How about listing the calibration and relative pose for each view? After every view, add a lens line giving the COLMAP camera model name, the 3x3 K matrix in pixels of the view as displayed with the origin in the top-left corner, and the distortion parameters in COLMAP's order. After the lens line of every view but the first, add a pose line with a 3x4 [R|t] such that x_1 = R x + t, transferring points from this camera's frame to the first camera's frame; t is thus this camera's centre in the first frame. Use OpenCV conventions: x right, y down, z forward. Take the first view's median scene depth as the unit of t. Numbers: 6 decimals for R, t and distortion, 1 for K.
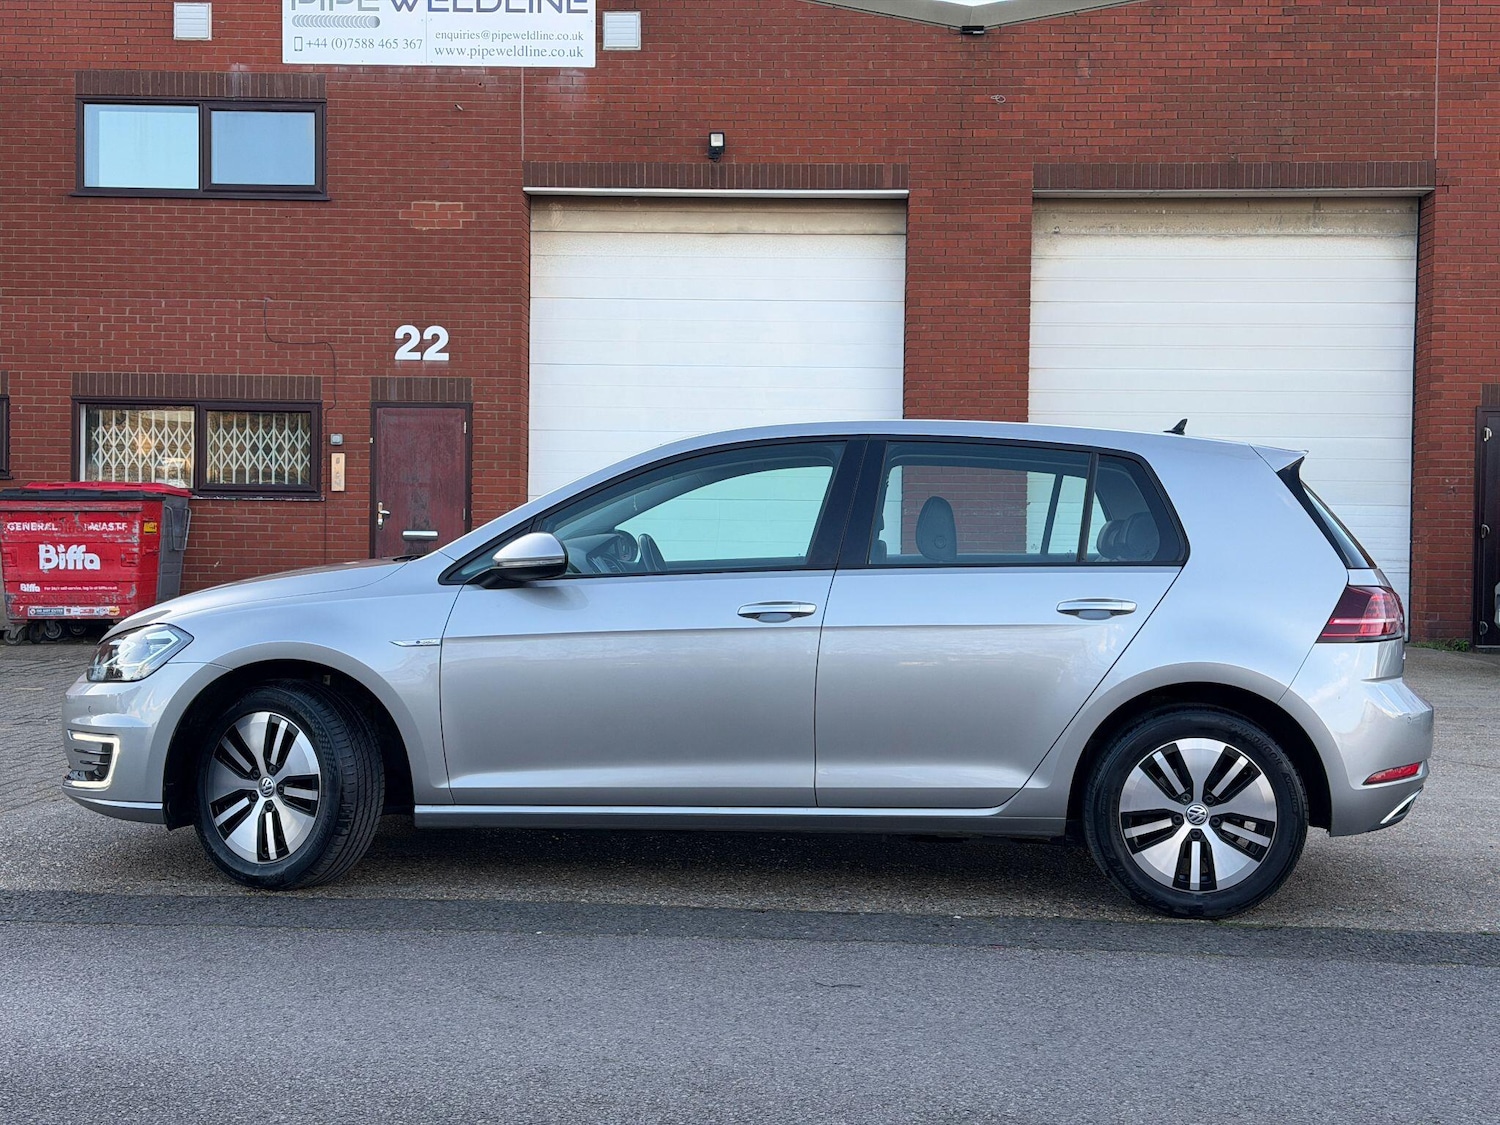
lens RADIAL K [[2091.1, 0, 765.0], [0, 2091.1, 567.2], [0, 0, 1]] dist [0.125269, 0.000000]
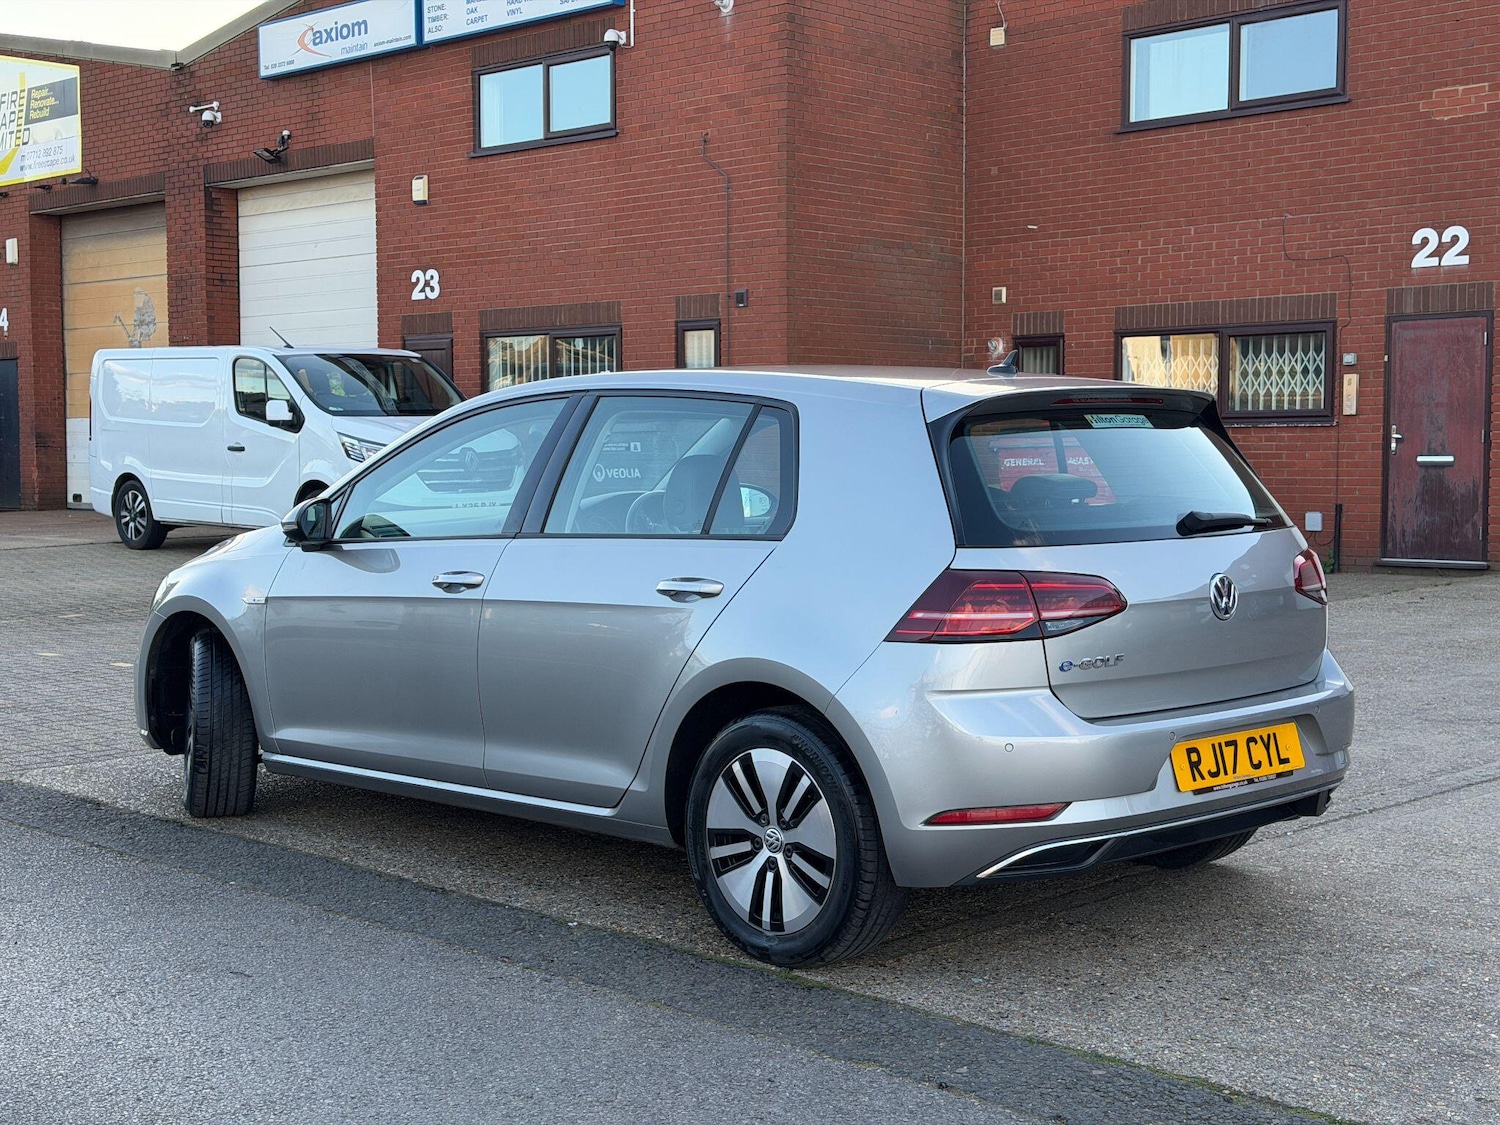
lens RADIAL K [[2091.1, 0, 744.8], [0, 2091.1, 585.0], [0, 0, 1]] dist [0.125269, 0.000000]
pose [[0.733040, 0.029891, -0.679528, 0.264348], [0.004435, 0.998803, 0.048718, -0.008272], [0.680171, -0.038726, 0.732030, 0.135903]]
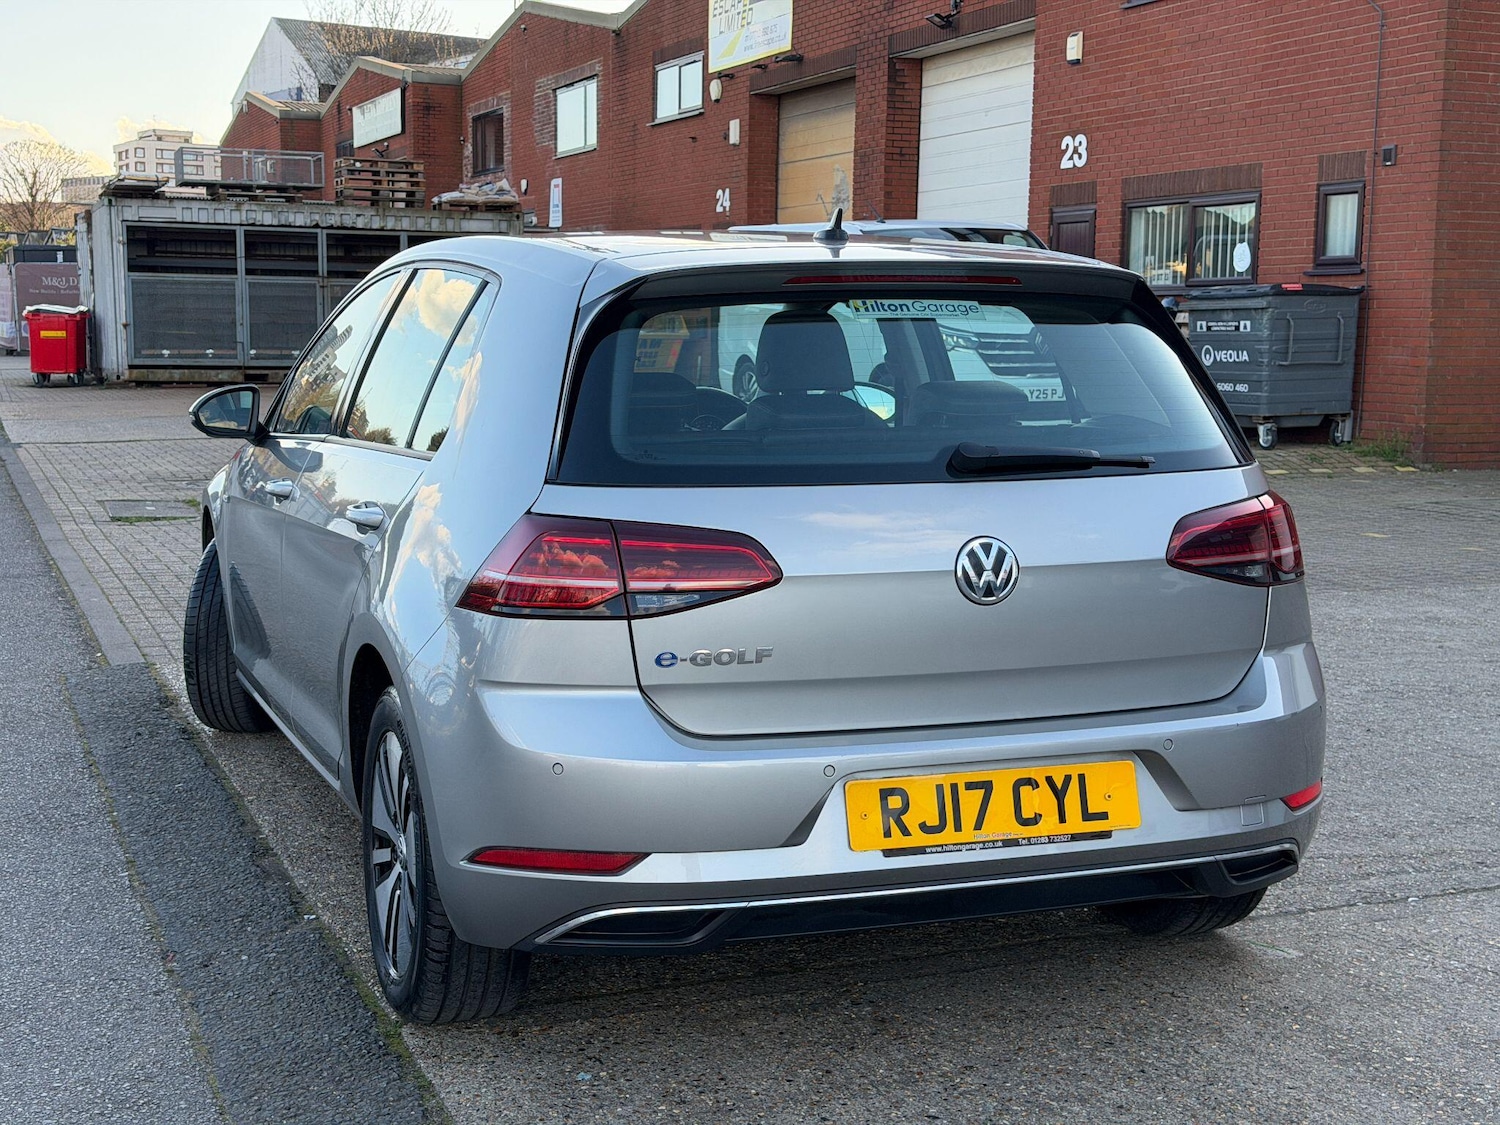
lens RADIAL K [[2091.1, 0, 738.0], [0, 2091.1, 580.6], [0, 0, 1]] dist [0.125269, 0.000000]
pose [[0.398144, 0.104229, -0.911382, 0.285918], [-0.016568, 0.994179, 0.106460, -0.011875], [0.917173, -0.027287, 0.397554, 0.293956]]
